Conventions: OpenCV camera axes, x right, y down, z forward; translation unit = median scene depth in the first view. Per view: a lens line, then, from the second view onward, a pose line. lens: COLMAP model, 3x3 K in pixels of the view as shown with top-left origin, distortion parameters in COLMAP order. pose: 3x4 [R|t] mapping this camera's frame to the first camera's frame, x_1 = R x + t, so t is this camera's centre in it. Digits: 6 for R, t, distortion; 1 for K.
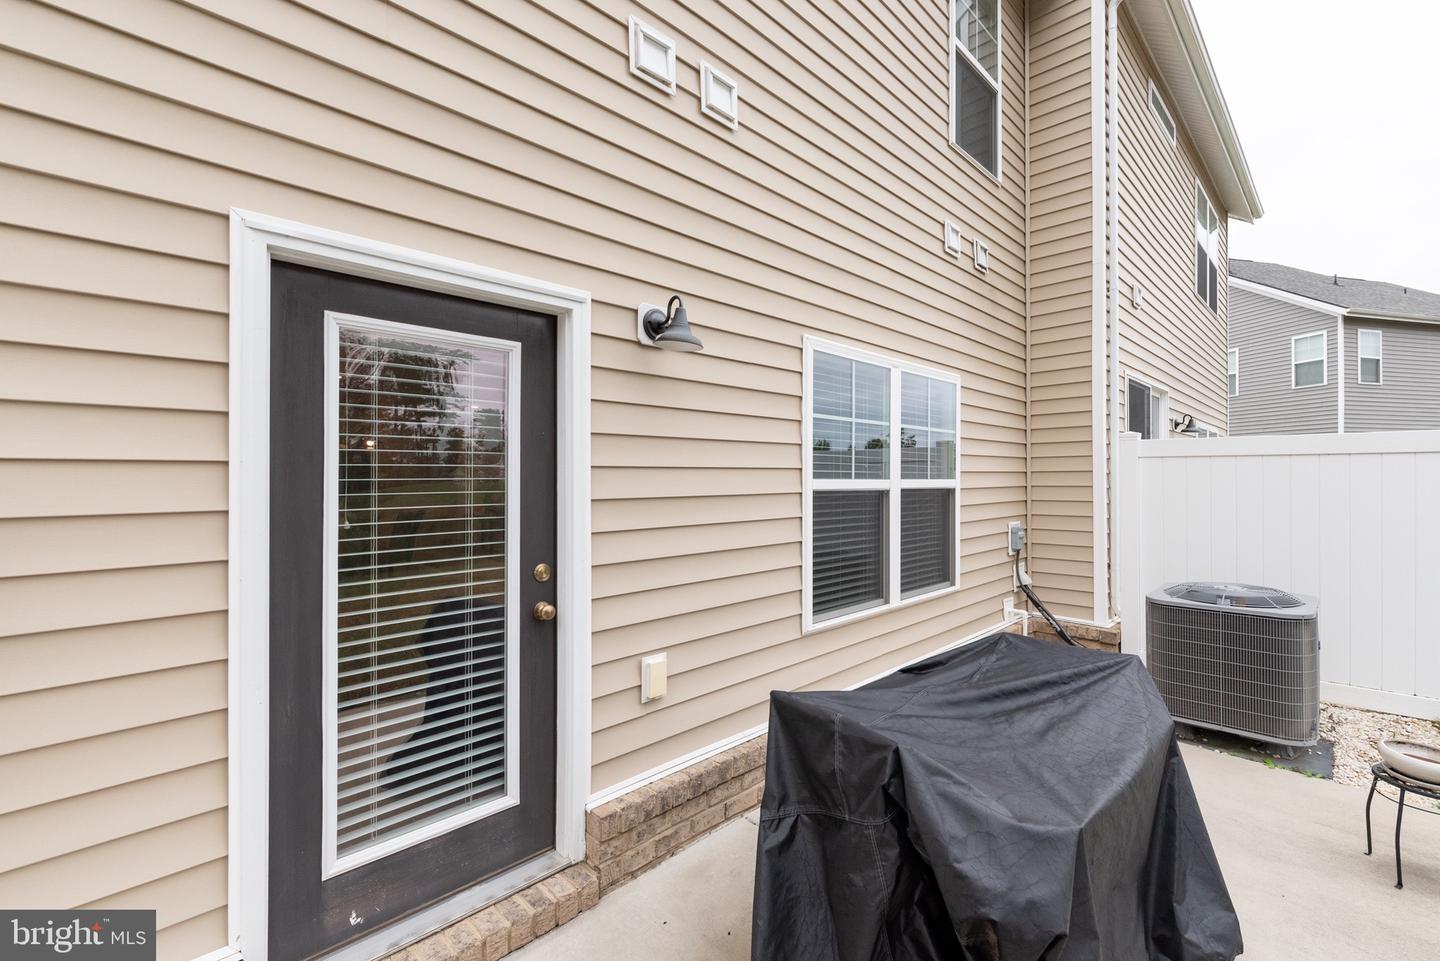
lens RADIAL K [[634.7, 0, 722.5], [0, 634.7, 477.2], [0, 0, 1]] dist [-0.002345, -0.000085]
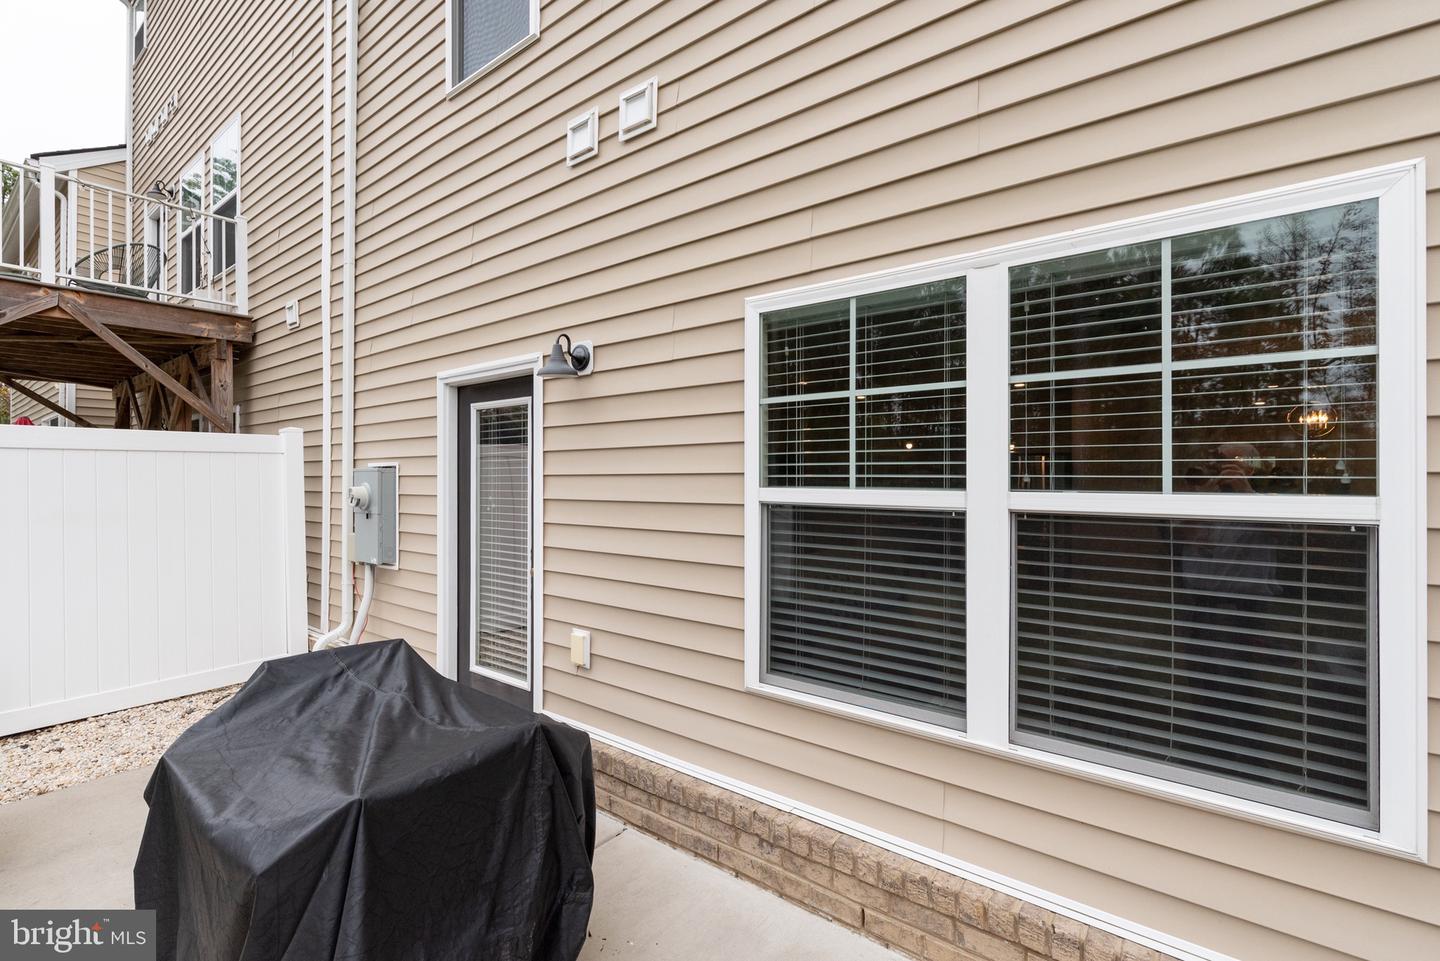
lens RADIAL K [[634.7, 0, 749.3], [0, 634.7, 486.6], [0, 0, 1]] dist [-0.002345, -0.000085]
pose [[0.138344, 0.003058, -0.990380, 0.321879], [-0.011020, 0.999938, 0.001548, 0.000554], [0.990323, 0.010700, 0.138369, 0.324868]]
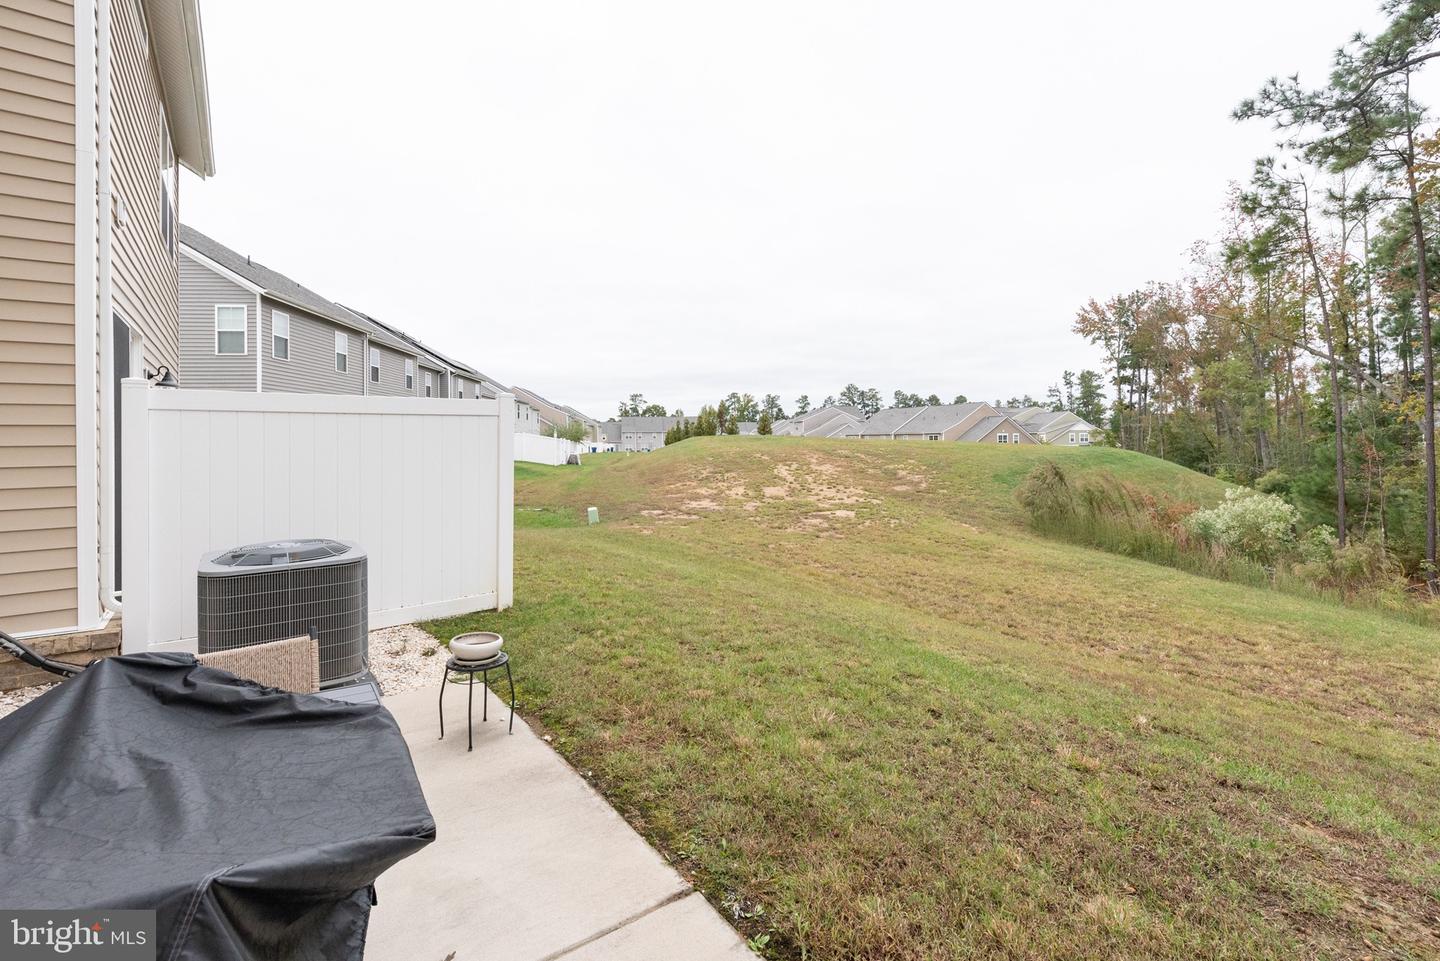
lens RADIAL K [[634.7, 0, 734.0], [0, 634.7, 440.0], [0, 0, 1]] dist [-0.002345, -0.000085]
pose [[0.123890, 0.000763, 0.992296, -0.131126], [0.003118, 0.999994, -0.001159, 0.023446], [-0.992291, 0.003237, 0.123887, 0.292238]]
